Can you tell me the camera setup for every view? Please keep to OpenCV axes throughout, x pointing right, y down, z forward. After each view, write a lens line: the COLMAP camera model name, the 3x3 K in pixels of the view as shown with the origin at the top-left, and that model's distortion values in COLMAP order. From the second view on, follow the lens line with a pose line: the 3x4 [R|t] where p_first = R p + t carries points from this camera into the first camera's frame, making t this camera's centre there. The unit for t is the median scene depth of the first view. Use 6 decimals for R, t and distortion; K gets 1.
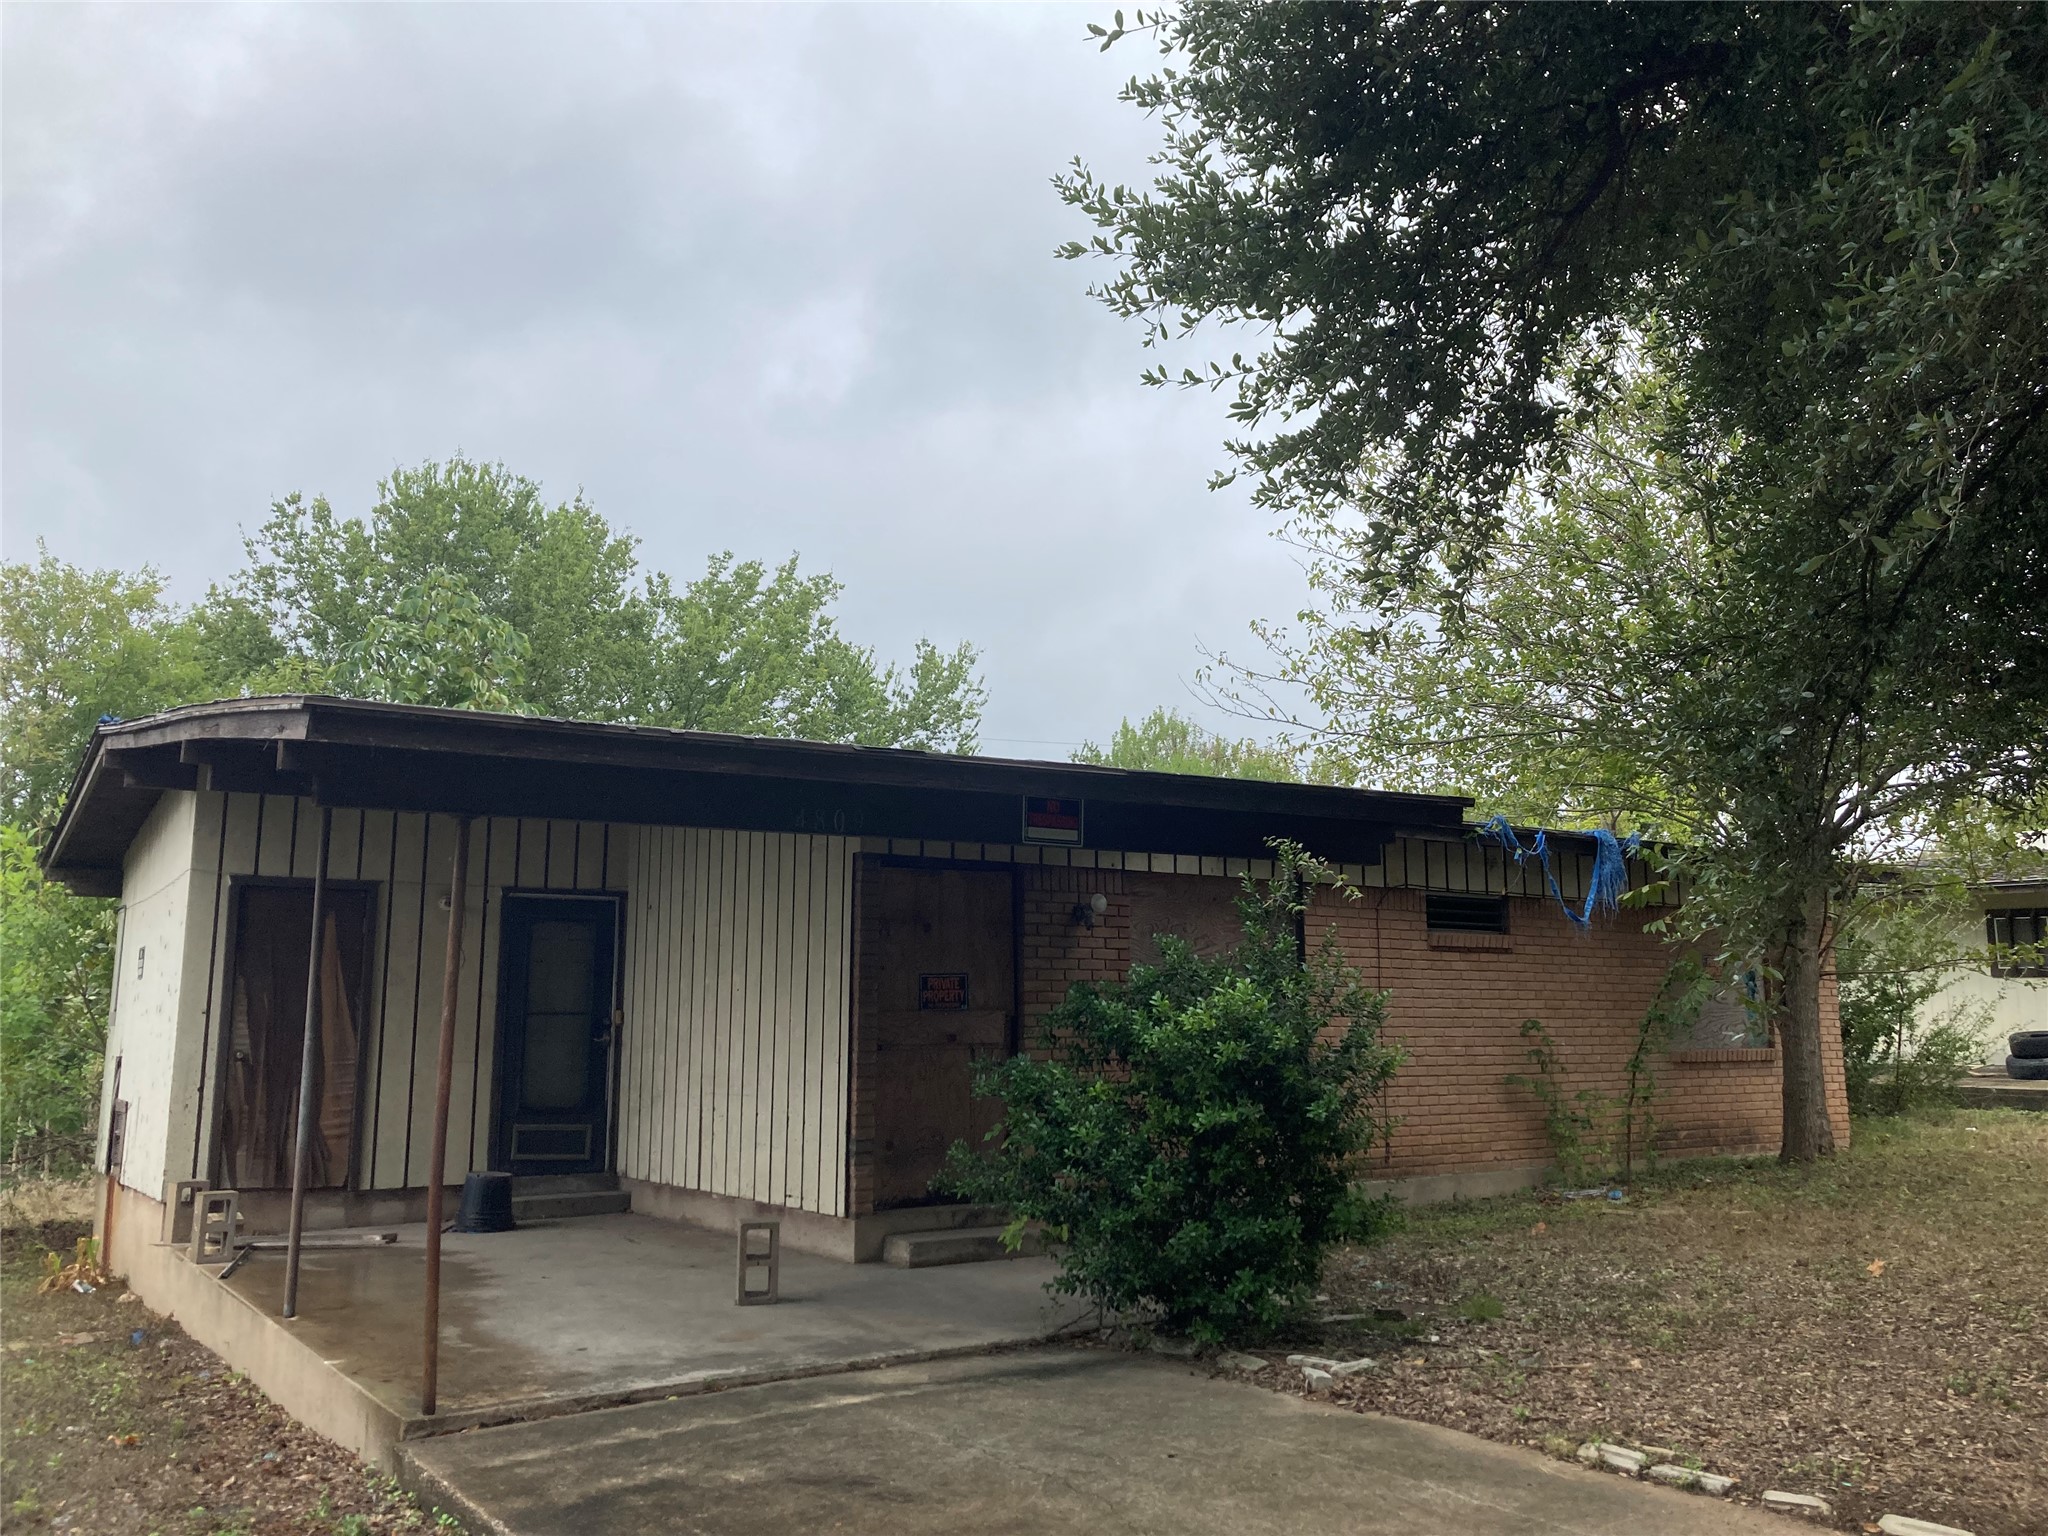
lens RADIAL K [[1684.4, 0, 1017.1], [0, 1684.4, 759.6], [0, 0, 1]] dist [-0.007219, -0.043799]
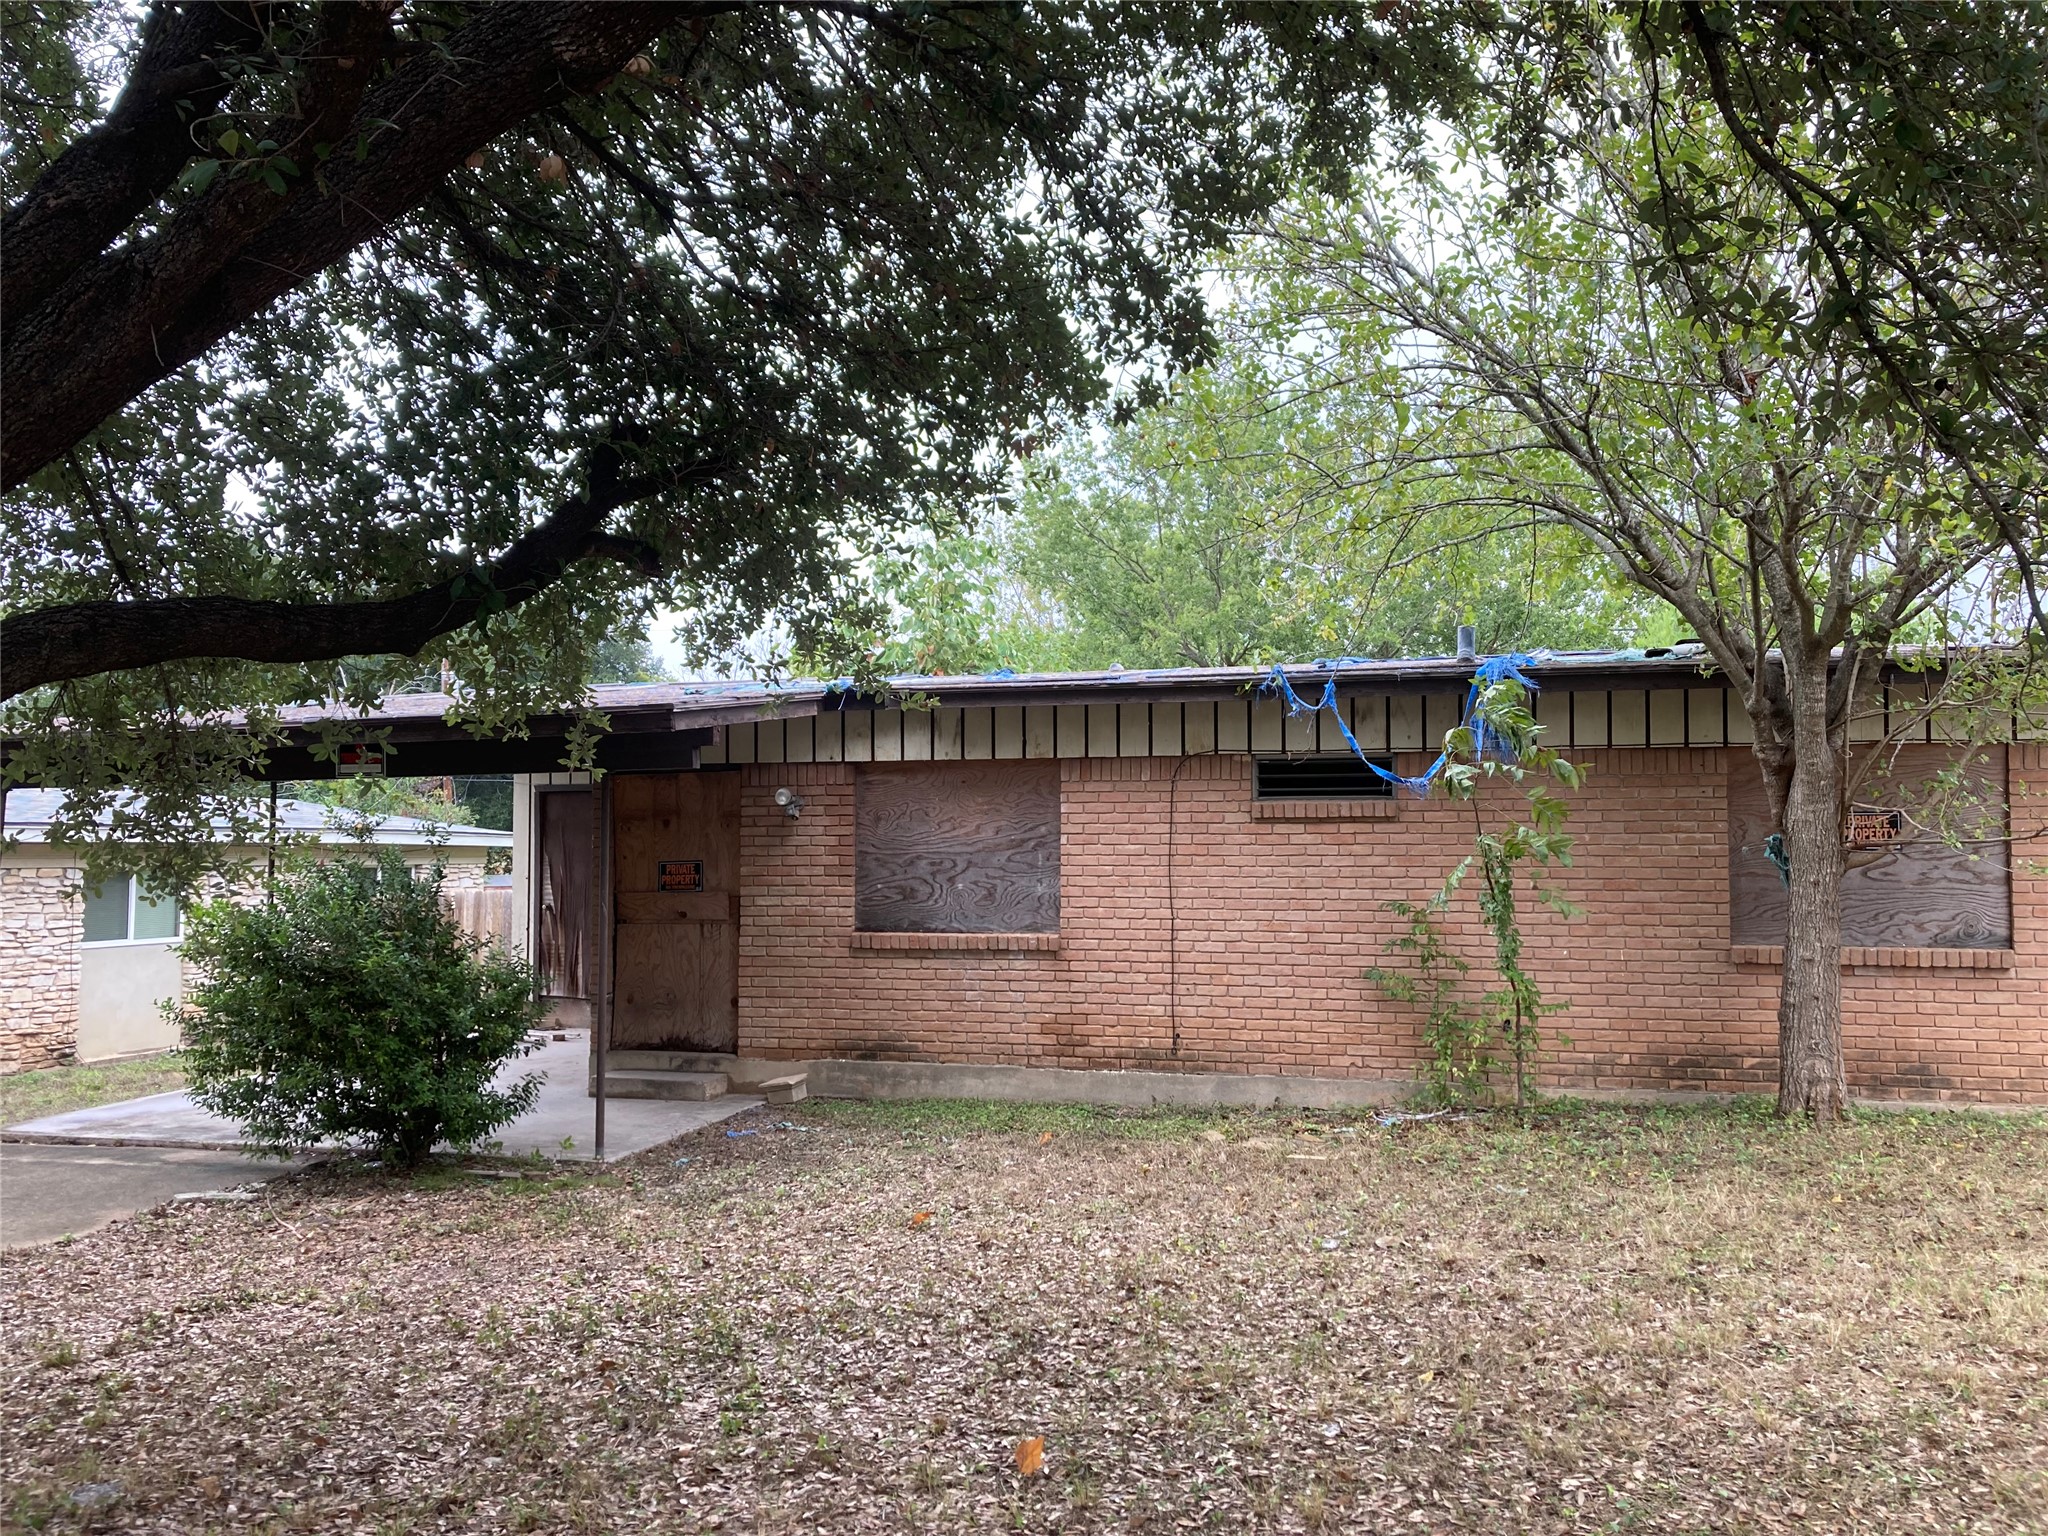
lens RADIAL K [[1684.4, 0, 1017.1], [0, 1684.4, 759.6], [0, 0, 1]] dist [-0.007219, -0.043799]
pose [[0.635990, -0.036745, -0.770822, 0.843083], [0.128539, 0.989956, 0.058864, 0.013477], [0.760917, -0.136518, 0.634325, 0.355978]]
